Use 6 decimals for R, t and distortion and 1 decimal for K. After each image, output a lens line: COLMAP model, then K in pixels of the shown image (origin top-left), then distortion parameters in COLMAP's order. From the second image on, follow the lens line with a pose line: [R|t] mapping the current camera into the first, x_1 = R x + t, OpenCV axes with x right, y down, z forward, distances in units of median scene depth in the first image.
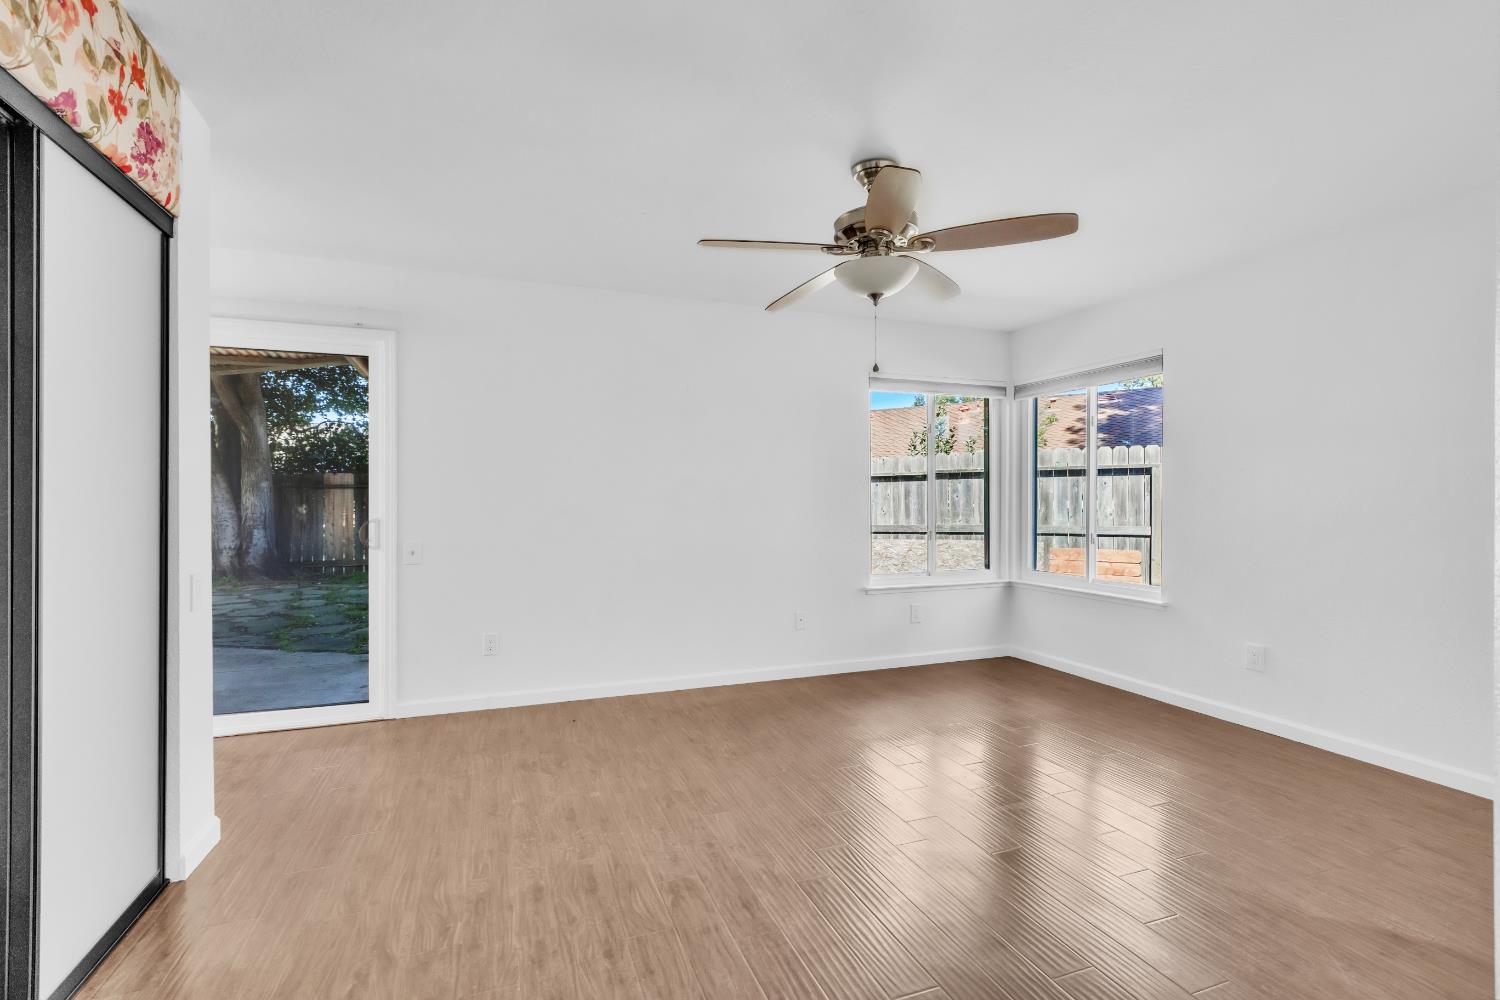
lens RADIAL K [[683.3, 0, 748.3], [0, 683.3, 496.8], [0, 0, 1]] dist [0.004074, -0.001528]
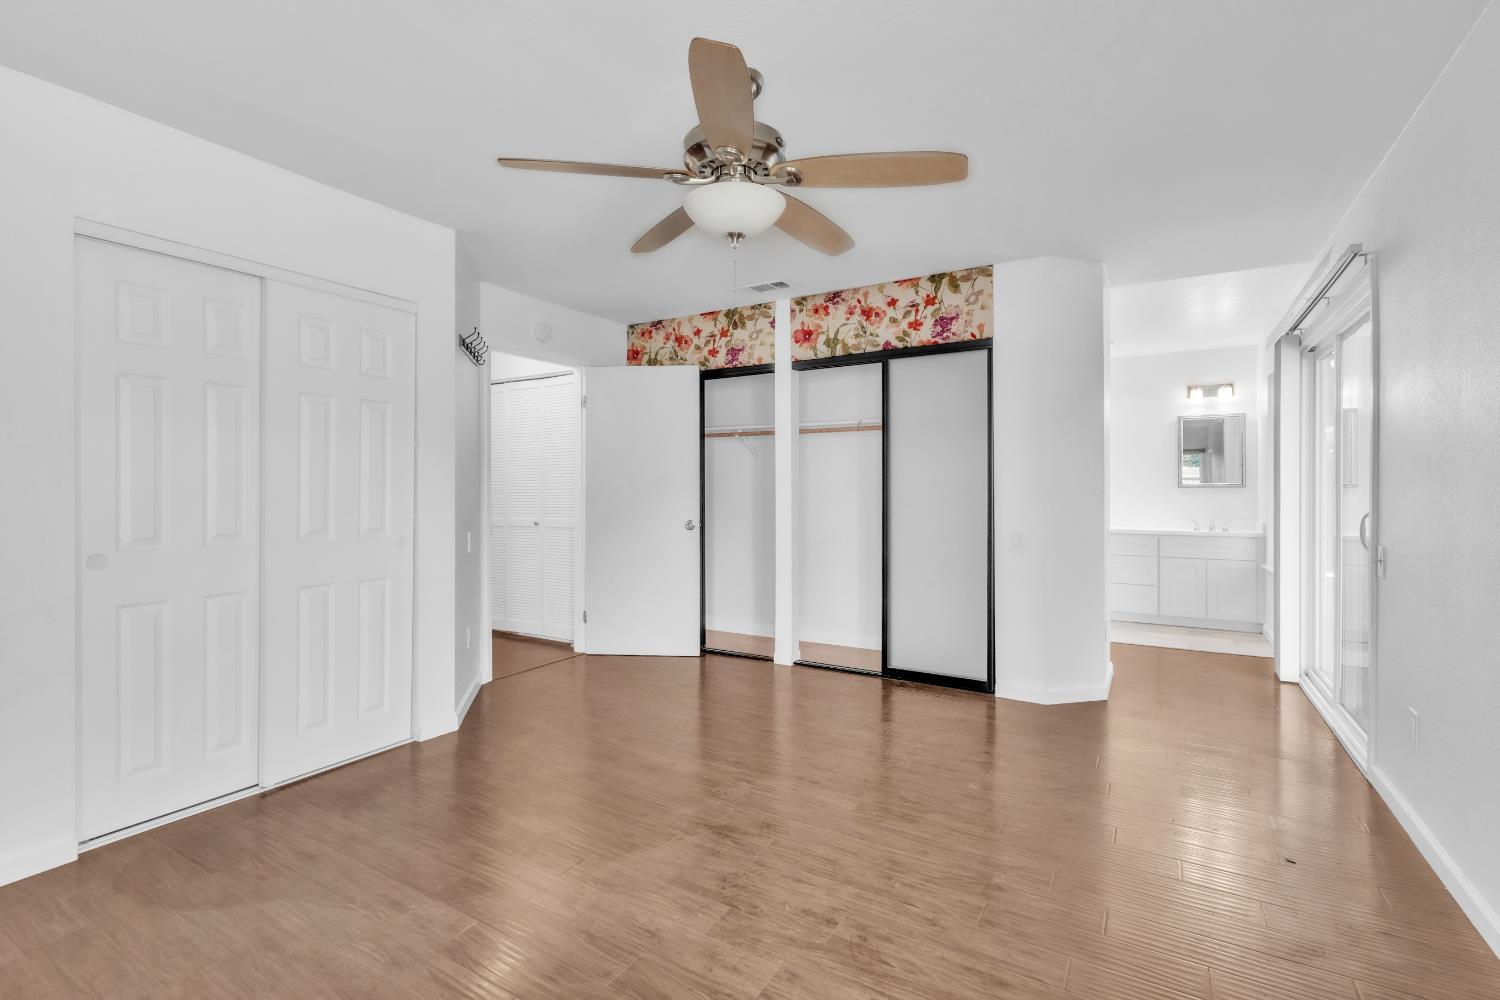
lens RADIAL K [[683.3, 0, 739.5], [0, 683.3, 497.4], [0, 0, 1]] dist [0.004074, -0.001528]
pose [[-0.797498, 0.008749, -0.603258, 0.911440], [0.006230, 0.999961, 0.006267, 0.012691], [0.603290, 0.001240, -0.797521, 2.255091]]
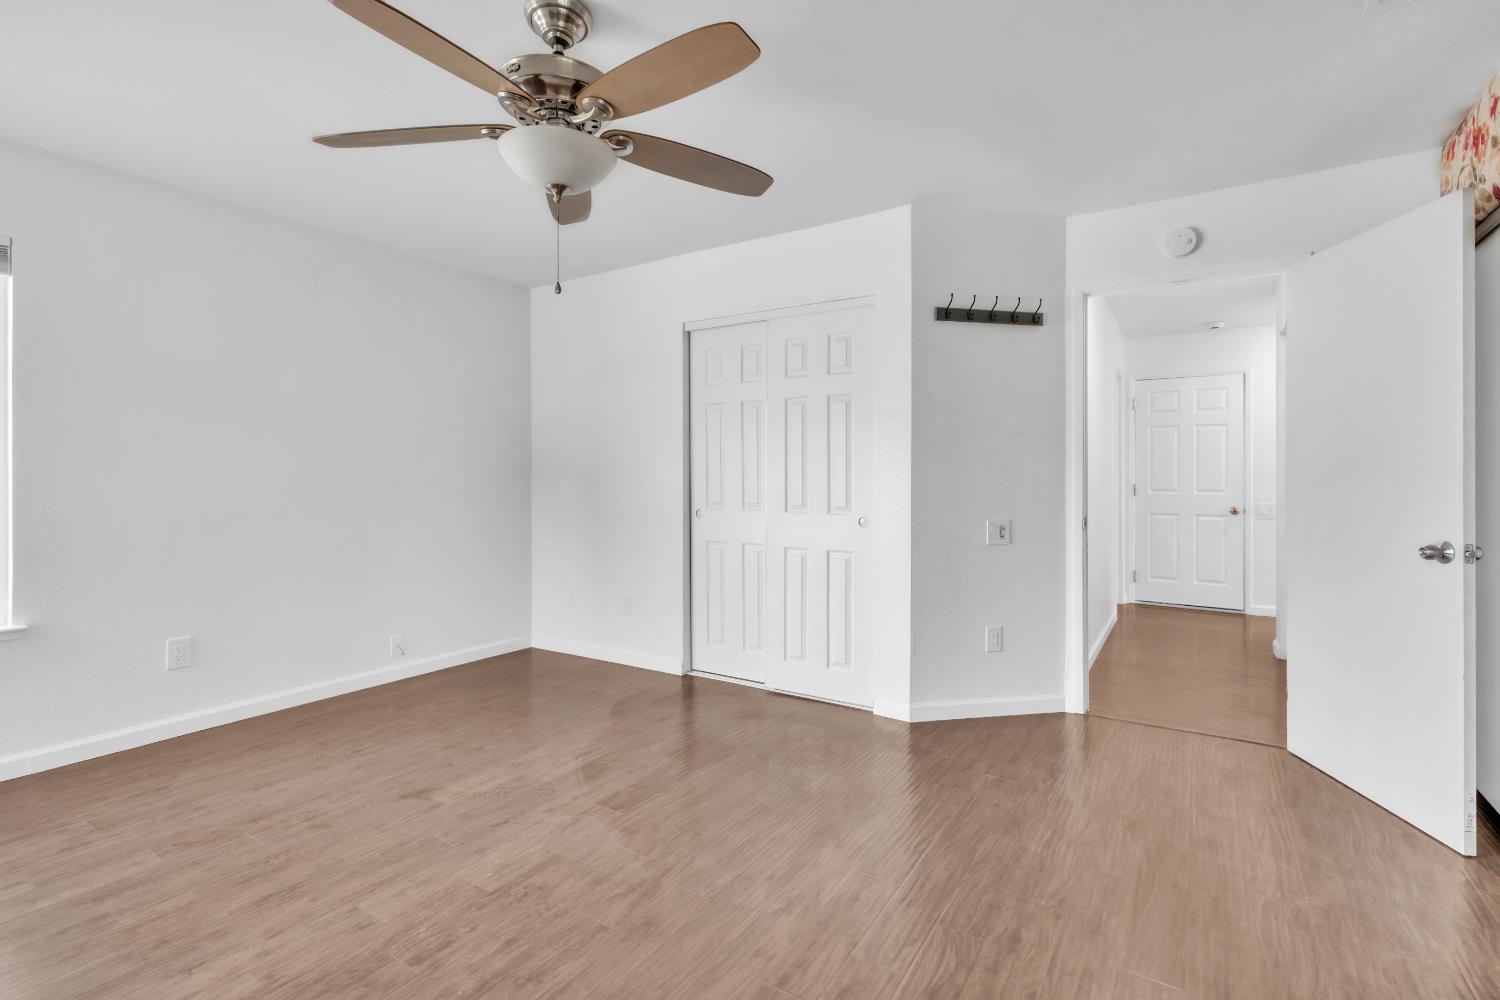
lens RADIAL K [[683.3, 0, 745.9], [0, 683.3, 473.8], [0, 0, 1]] dist [0.004074, -0.001528]
pose [[-0.583796, 0.000515, 0.811900, -0.705705], [-0.006548, 0.999964, -0.005342, 0.015995], [-0.811874, -0.008435, -0.583772, 1.730560]]
